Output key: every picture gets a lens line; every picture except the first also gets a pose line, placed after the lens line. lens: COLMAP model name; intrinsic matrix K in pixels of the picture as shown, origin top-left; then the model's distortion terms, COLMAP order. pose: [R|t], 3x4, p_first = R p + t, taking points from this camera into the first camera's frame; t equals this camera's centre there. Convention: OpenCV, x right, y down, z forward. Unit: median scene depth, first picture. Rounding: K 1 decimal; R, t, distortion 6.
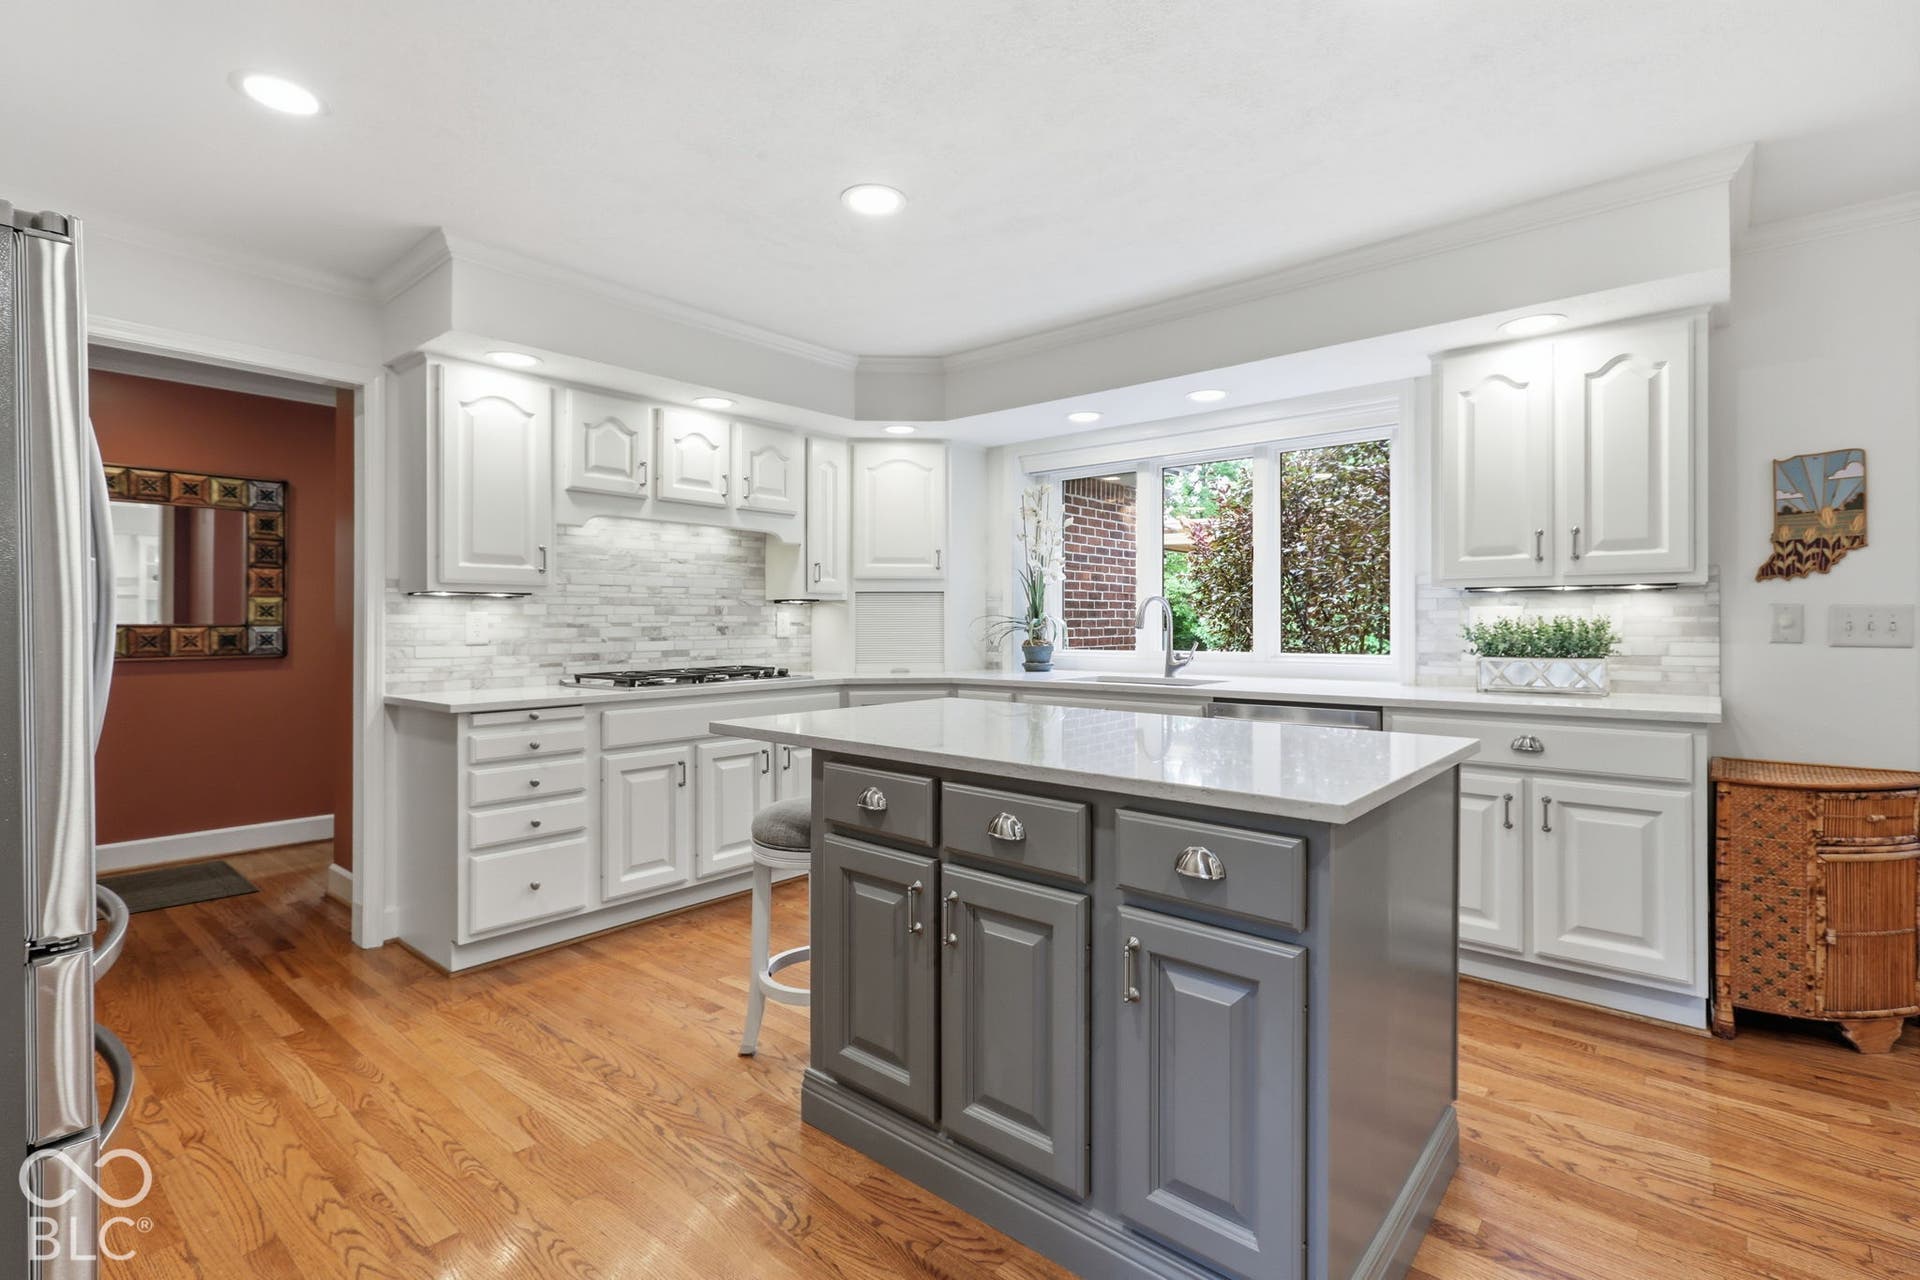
lens RADIAL K [[894.0, 0, 965.8], [0, 894.0, 623.5], [0, 0, 1]] dist [0.005353, 0.000318]
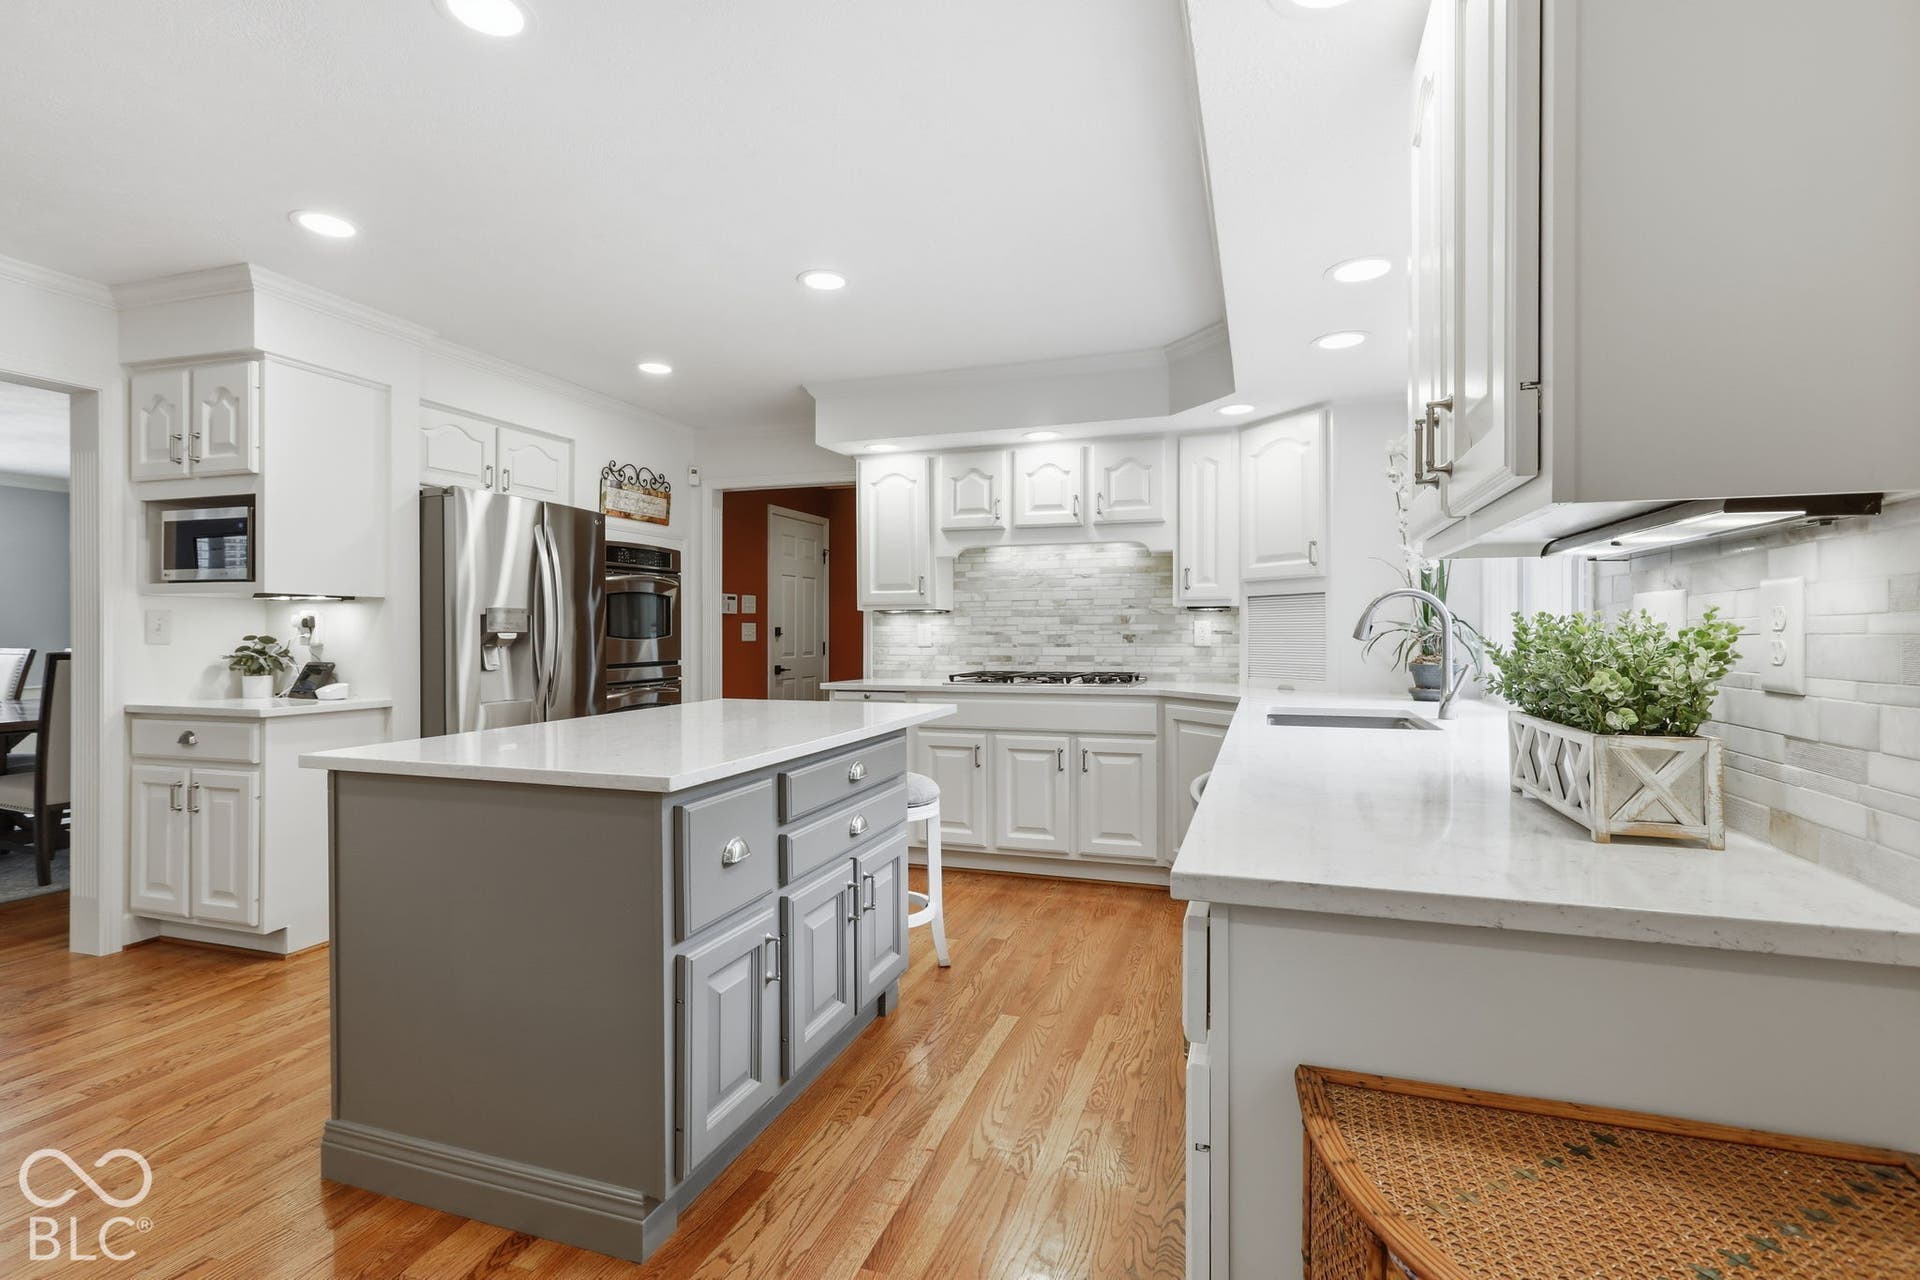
lens RADIAL K [[901.6, 0, 965.3], [0, 901.6, 631.7], [0, 0, 1]] dist [0.001433, 0.000430]
pose [[0.366622, 0.001469, -0.930369, 0.716223], [0.000314, 0.999999, 0.001702, -0.002221], [0.930370, -0.000916, 0.366621, 0.479327]]
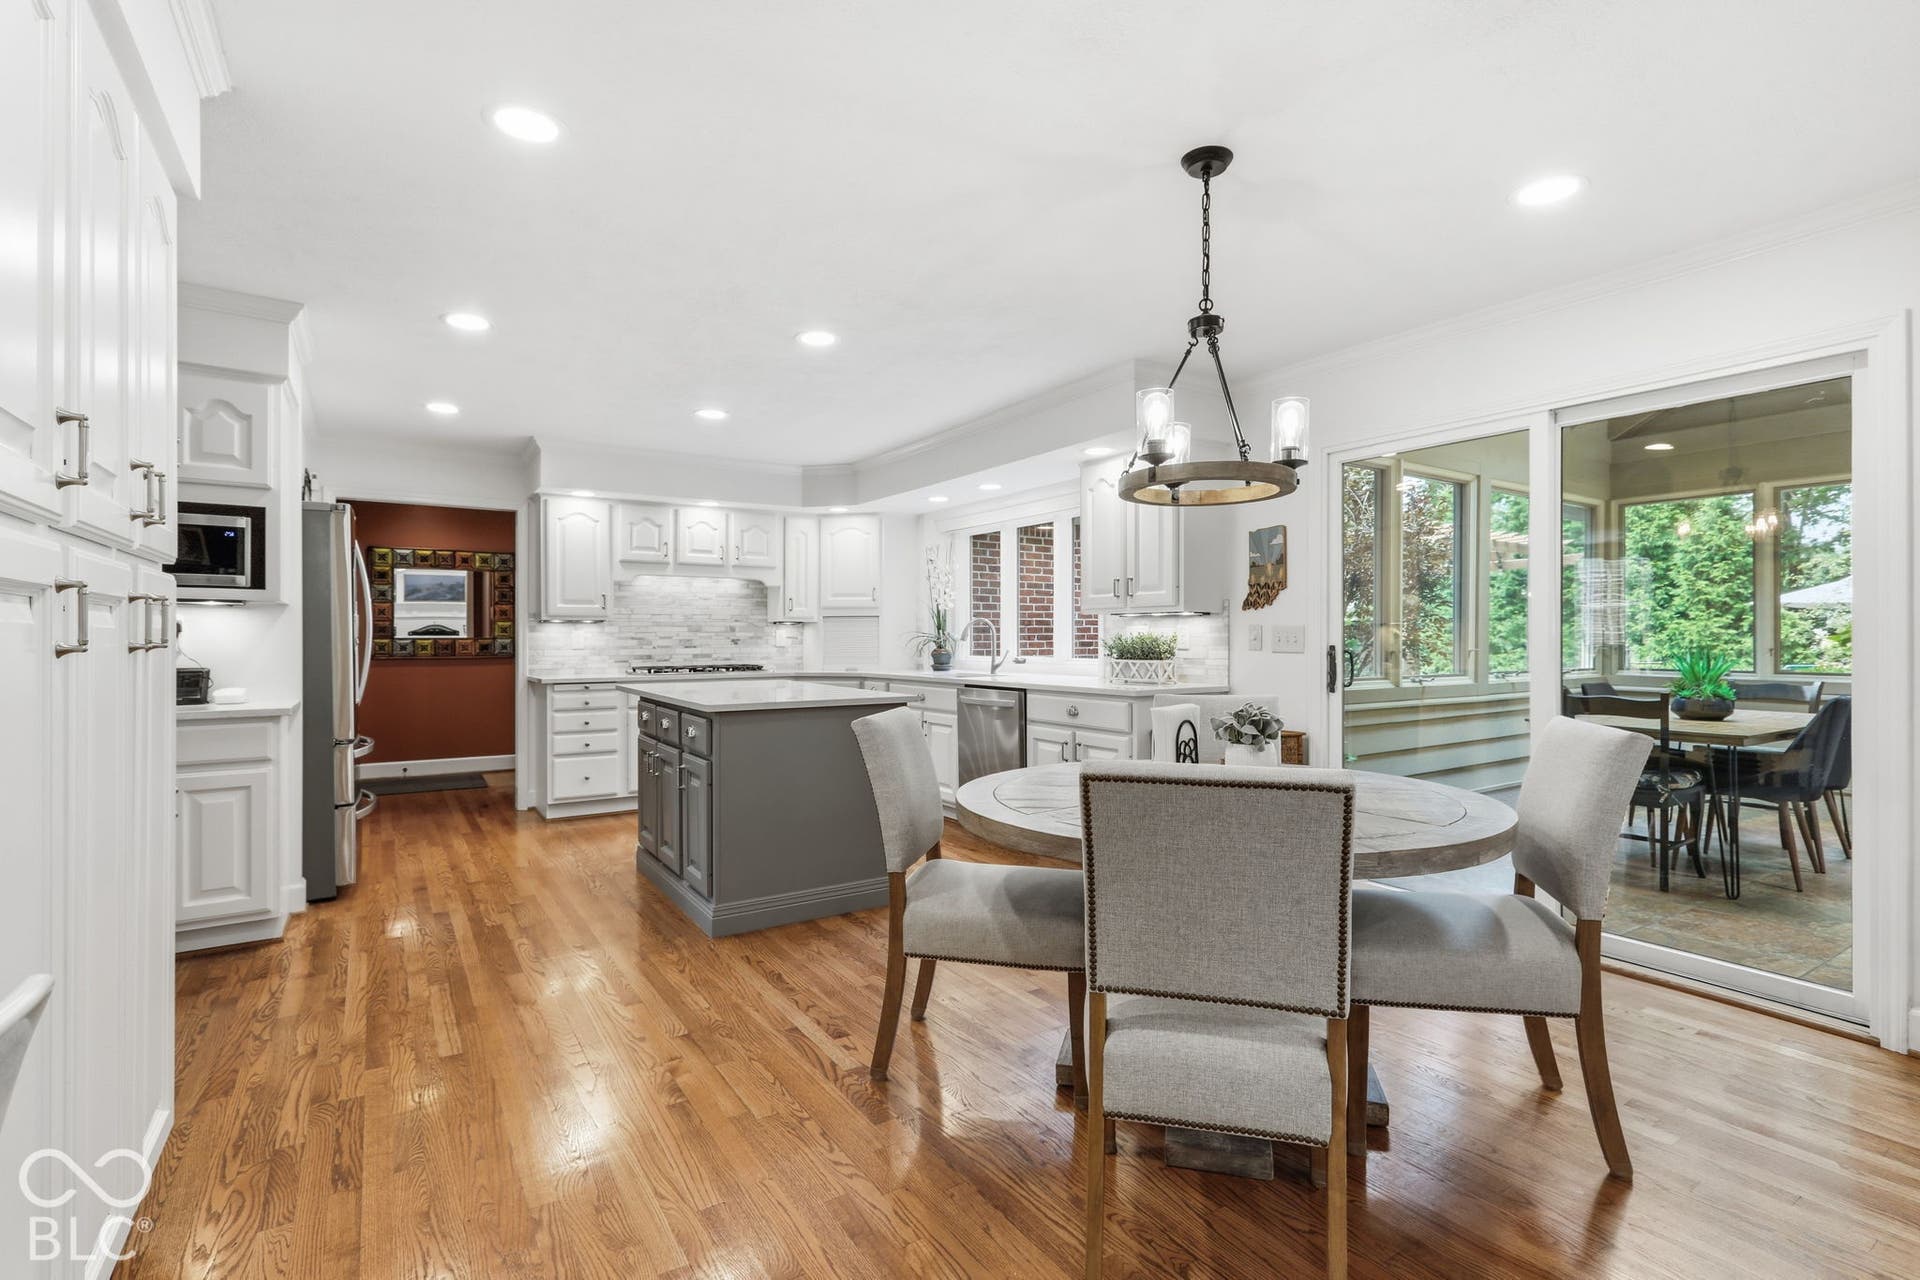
lens RADIAL K [[886.4, 0, 964.8], [0, 886.4, 639.0], [0, 0, 1]] dist [0.002487, 0.000206]
pose [[0.960465, 0.000825, -0.278400, 0.611003], [-0.000288, 0.999998, 0.001970, -0.000351], [0.278401, -0.001812, 0.960463, -0.428977]]
